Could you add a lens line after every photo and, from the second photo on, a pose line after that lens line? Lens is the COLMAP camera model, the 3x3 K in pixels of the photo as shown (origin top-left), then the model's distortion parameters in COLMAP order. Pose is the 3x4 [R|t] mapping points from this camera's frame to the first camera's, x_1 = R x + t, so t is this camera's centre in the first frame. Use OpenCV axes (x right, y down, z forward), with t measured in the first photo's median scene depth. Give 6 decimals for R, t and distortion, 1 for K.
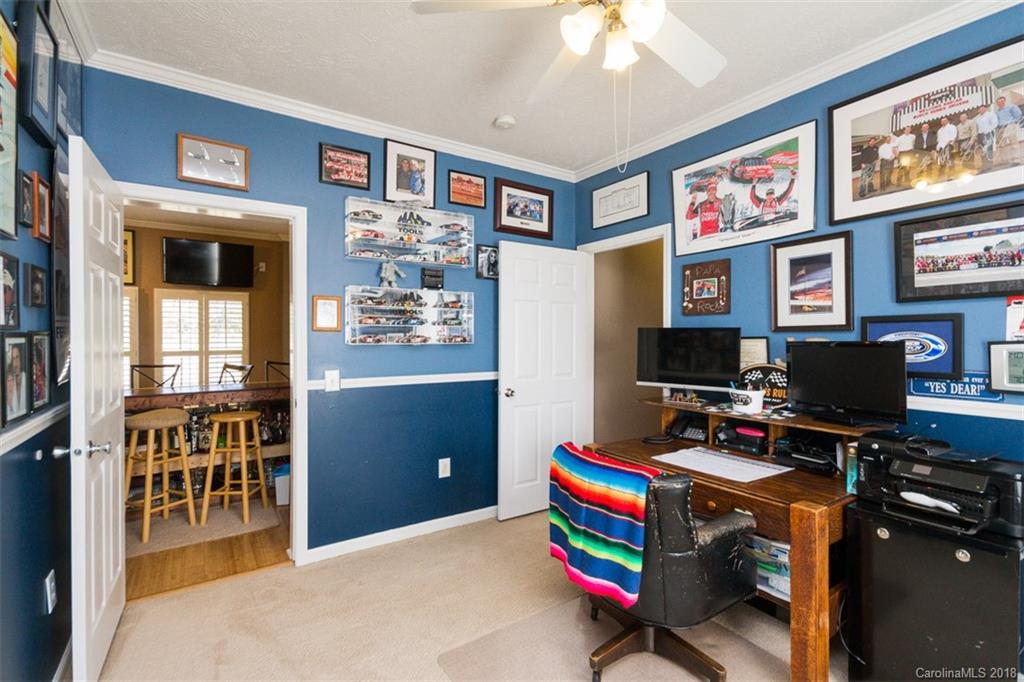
lens RADIAL K [[470.4, 0, 515.5], [0, 470.4, 339.6], [0, 0, 1]] dist [0.002582, 0.000432]
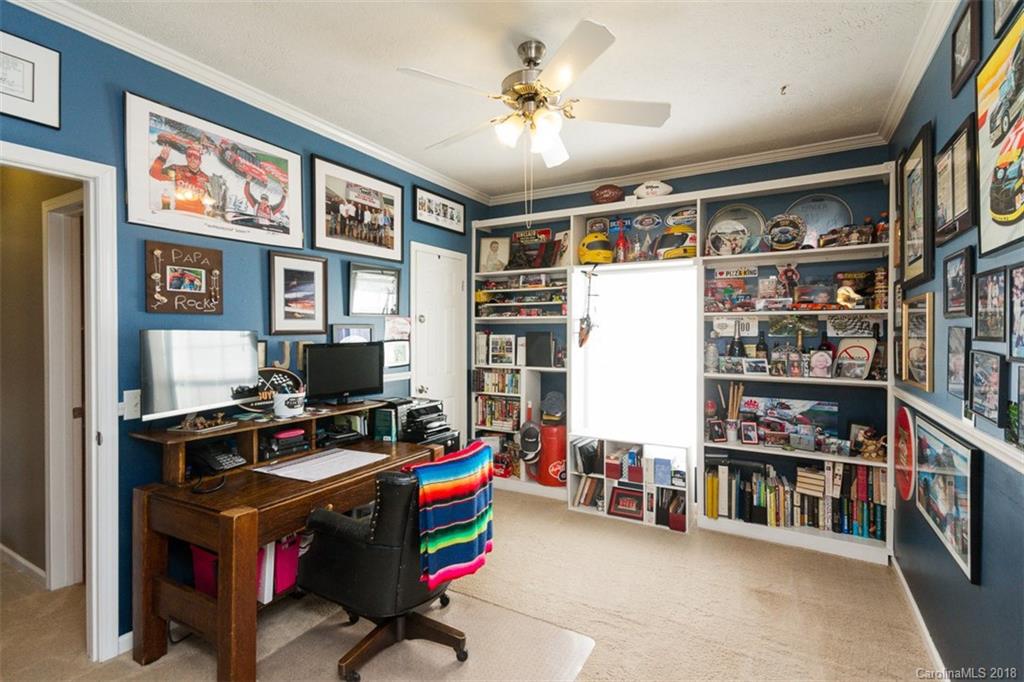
lens RADIAL K [[470.4, 0, 515.5], [0, 470.4, 339.6], [0, 0, 1]] dist [0.002582, 0.000432]
pose [[-0.450334, -0.012976, 0.892766, -0.624575], [0.008219, 0.999792, 0.018677, -0.023016], [-0.892823, 0.015748, -0.450133, 1.005033]]
